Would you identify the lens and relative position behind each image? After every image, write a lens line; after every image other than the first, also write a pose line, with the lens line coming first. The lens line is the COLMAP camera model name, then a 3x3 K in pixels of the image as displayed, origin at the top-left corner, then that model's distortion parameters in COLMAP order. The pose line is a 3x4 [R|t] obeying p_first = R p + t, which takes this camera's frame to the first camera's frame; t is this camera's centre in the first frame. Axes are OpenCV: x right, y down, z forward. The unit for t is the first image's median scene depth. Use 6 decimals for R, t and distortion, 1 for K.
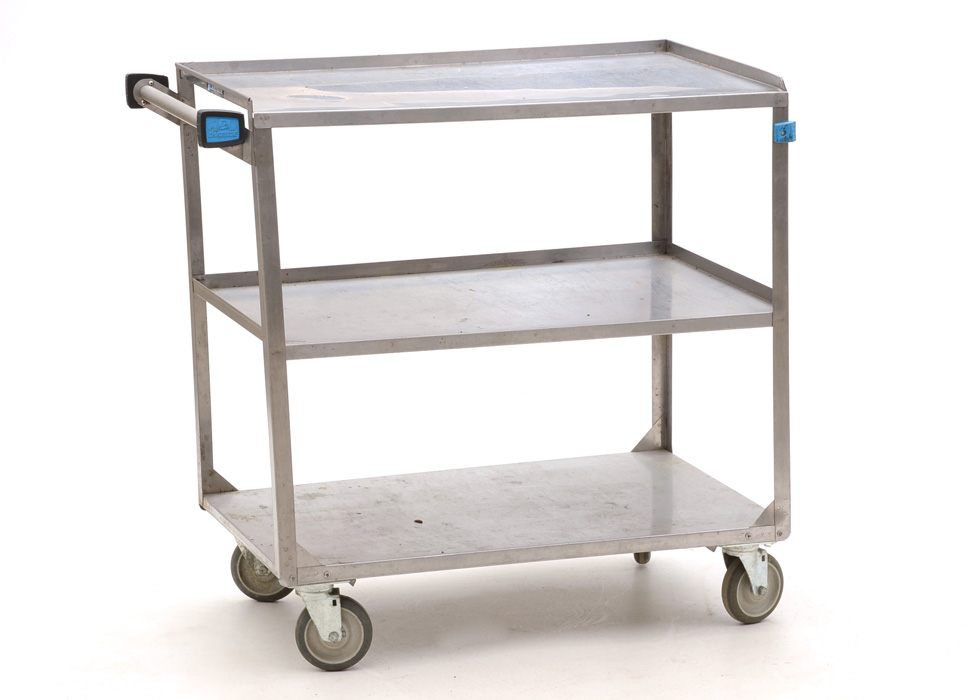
lens RADIAL K [[3103.7, 0, 449.3], [0, 3103.7, 340.5], [0, 0, 1]] dist [0.593100, 0.000000]
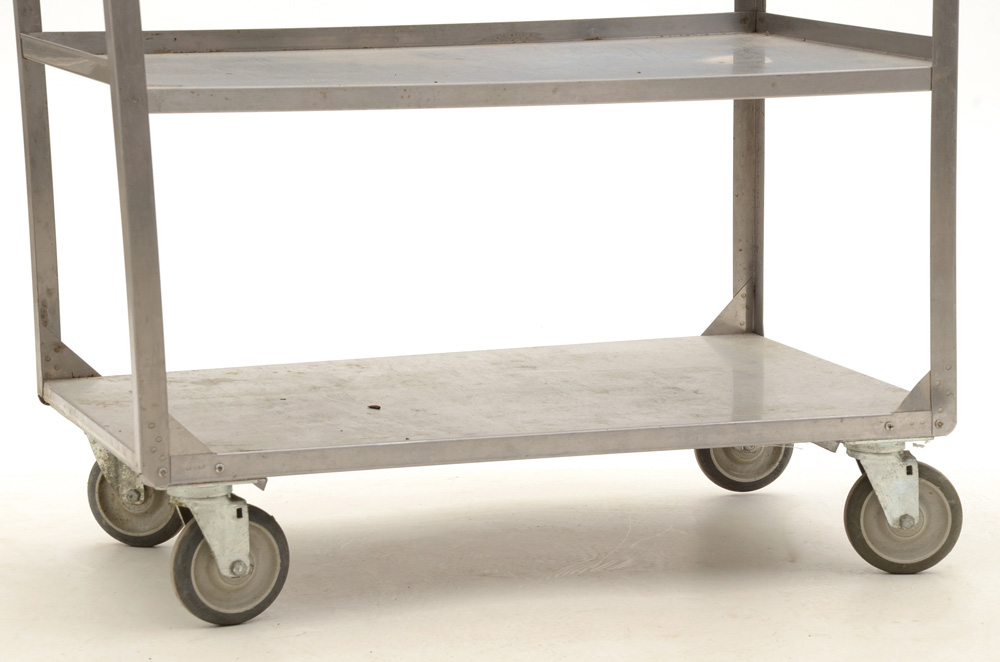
lens RADIAL K [[3240.7, 0, 495.5], [0, 3240.7, 334.6], [0, 0, 1]] dist [0.937475, 0.000000]
pose [[0.999998, 0.001121, 0.001493, 0.014141], [-0.001045, 0.998755, -0.049877, 0.076369], [-0.001548, 0.049875, 0.998754, 0.326304]]
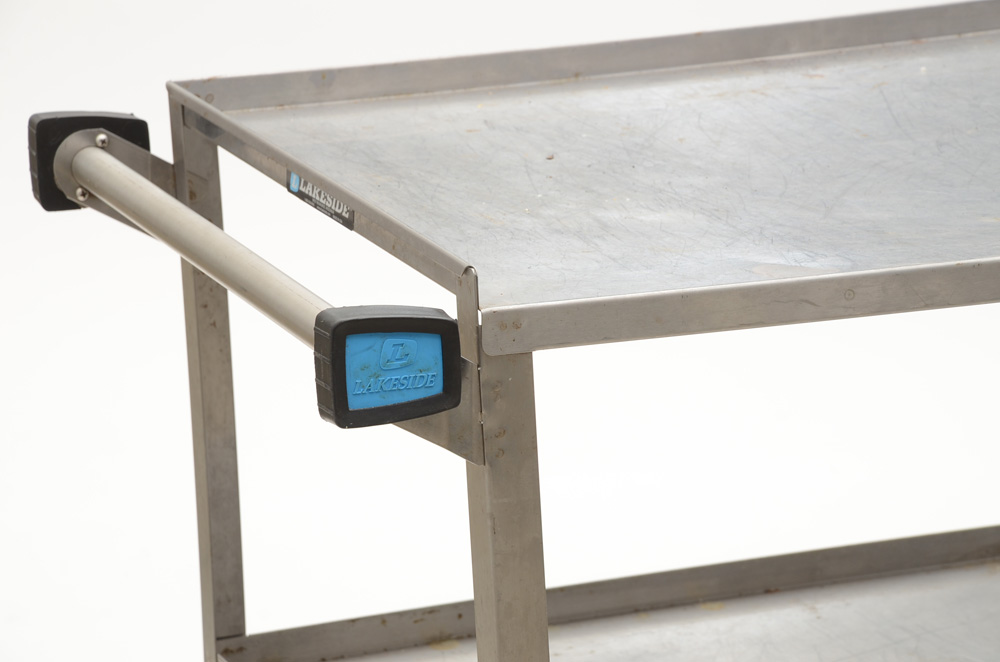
lens RADIAL K [[4315.1, 0, 500.9], [0, 4315.1, 329.9], [0, 0, 1]] dist [1.205959, 0.000000]
pose [[0.997749, -0.023335, 0.062863, -0.081409], [0.019809, 0.998226, 0.056144, -0.087870], [-0.064062, -0.054773, 0.996442, 0.490638]]
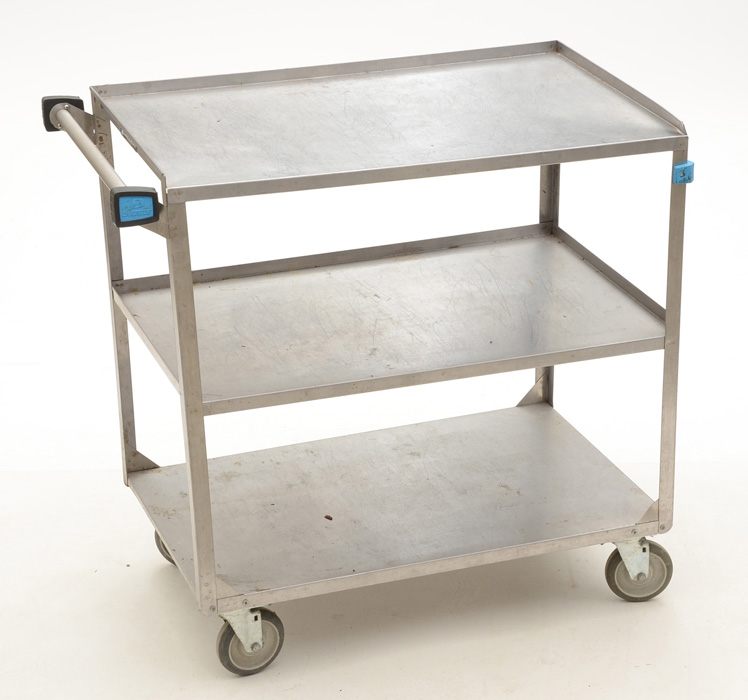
lens RADIAL K [[2092.1, 0, 377.6], [0, 2092.1, 351.3], [0, 0, 1]] dist [0.296133, 0.000000]
pose [[0.999426, -0.007403, 0.033057, -0.016403], [0.000870, 0.981114, 0.193427, -0.137929], [-0.033865, -0.193287, 0.980558, 0.298242]]
